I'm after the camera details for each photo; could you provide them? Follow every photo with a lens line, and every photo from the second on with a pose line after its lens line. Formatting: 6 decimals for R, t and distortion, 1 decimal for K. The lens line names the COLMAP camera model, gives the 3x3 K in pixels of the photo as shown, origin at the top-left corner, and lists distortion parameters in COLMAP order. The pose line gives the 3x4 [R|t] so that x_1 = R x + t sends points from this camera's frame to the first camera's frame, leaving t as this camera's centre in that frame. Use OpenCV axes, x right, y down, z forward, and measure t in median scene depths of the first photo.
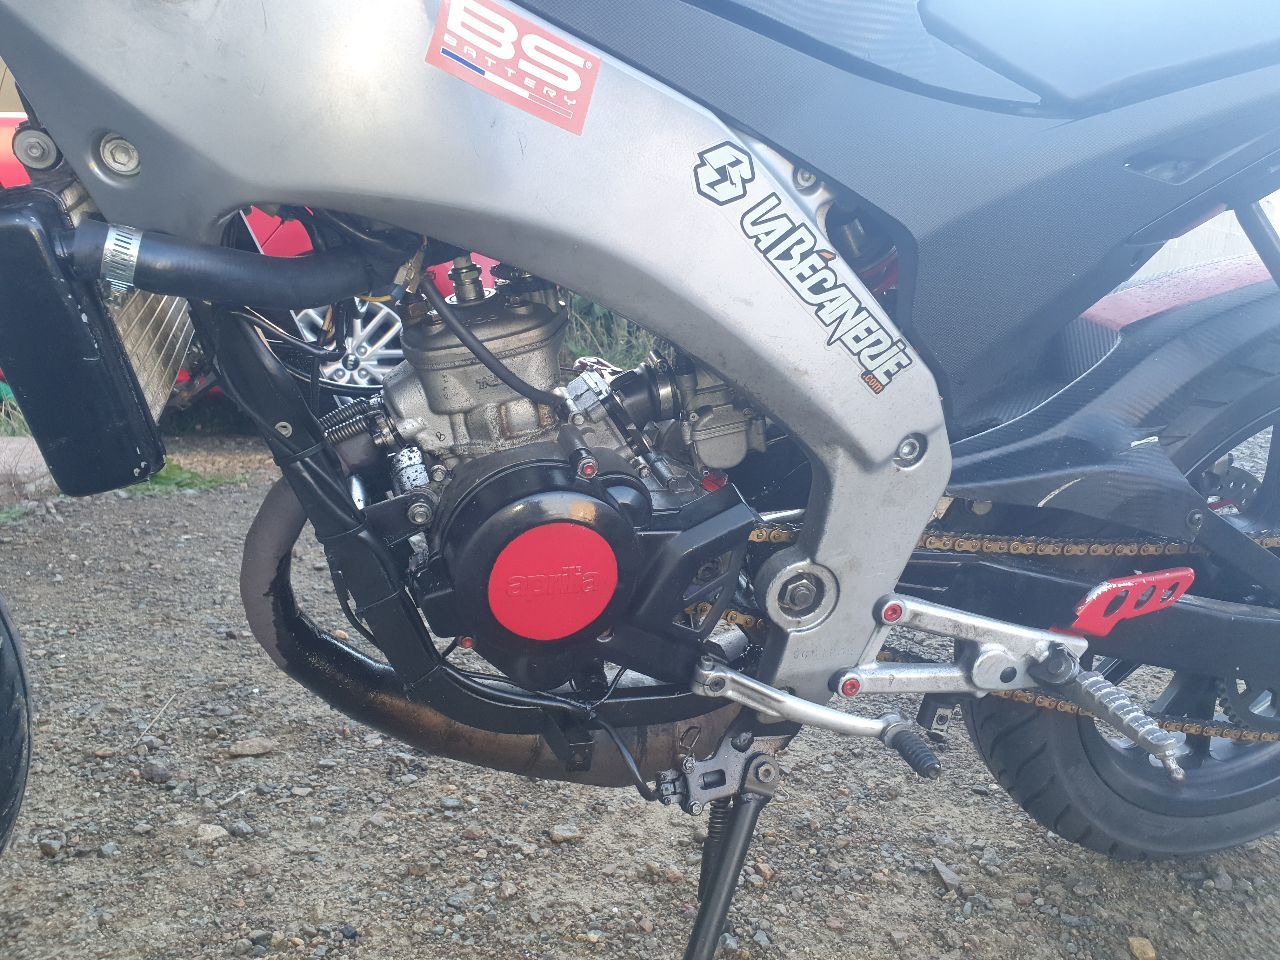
lens RADIAL K [[980.0, 0, 635.3], [0, 980.0, 474.9], [0, 0, 1]] dist [0.007376, 0.008413]
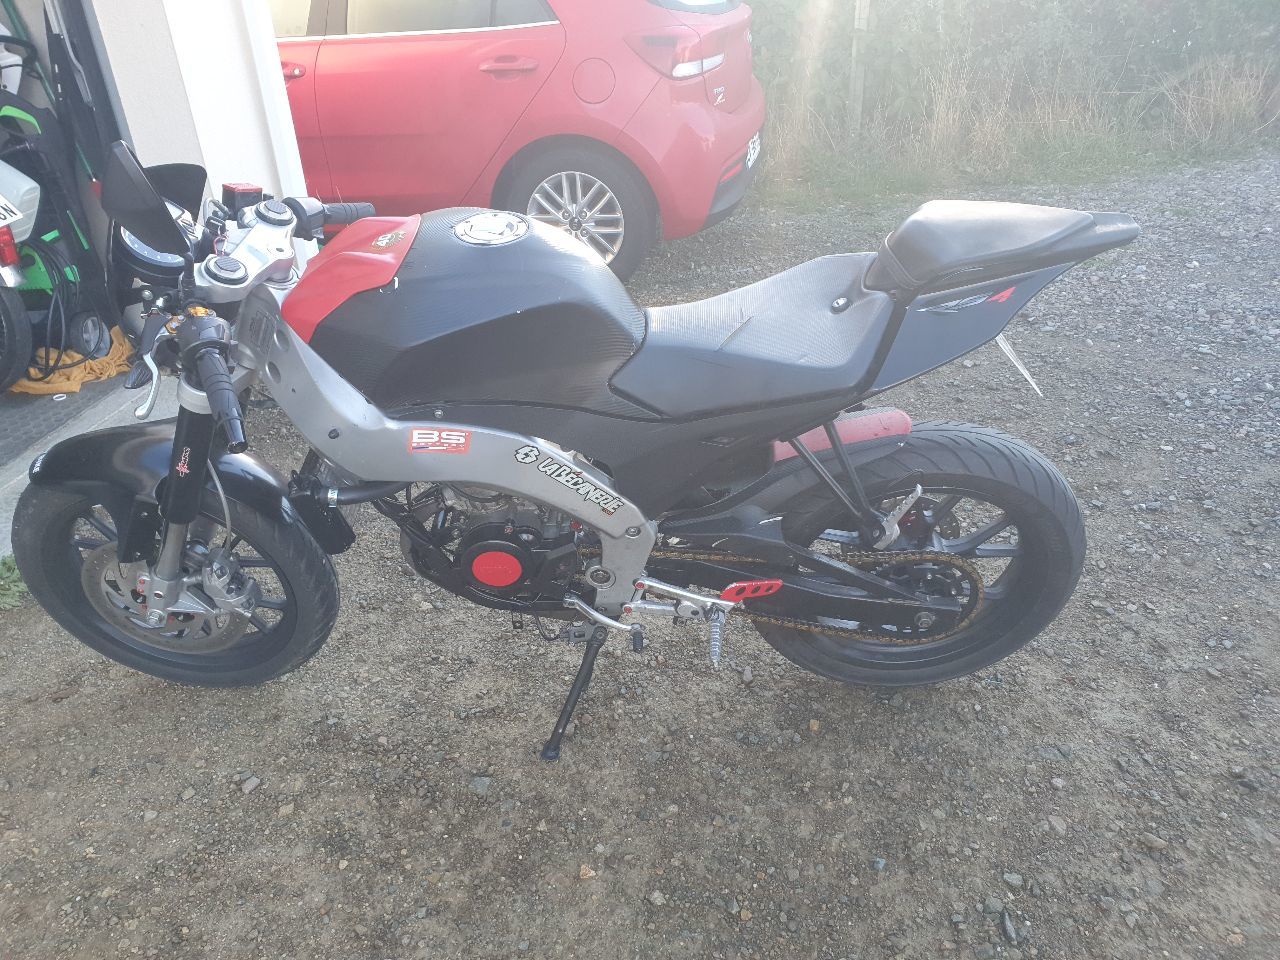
lens RADIAL K [[964.6, 0, 640.0], [0, 964.6, 480.0], [0, 0, 1]] dist [0.139137, 0.000989]
pose [[0.948395, 0.097490, -0.301734, 0.916777], [0.000806, 0.950821, 0.309741, -0.812578], [0.317091, -0.294000, 0.901675, -1.034716]]
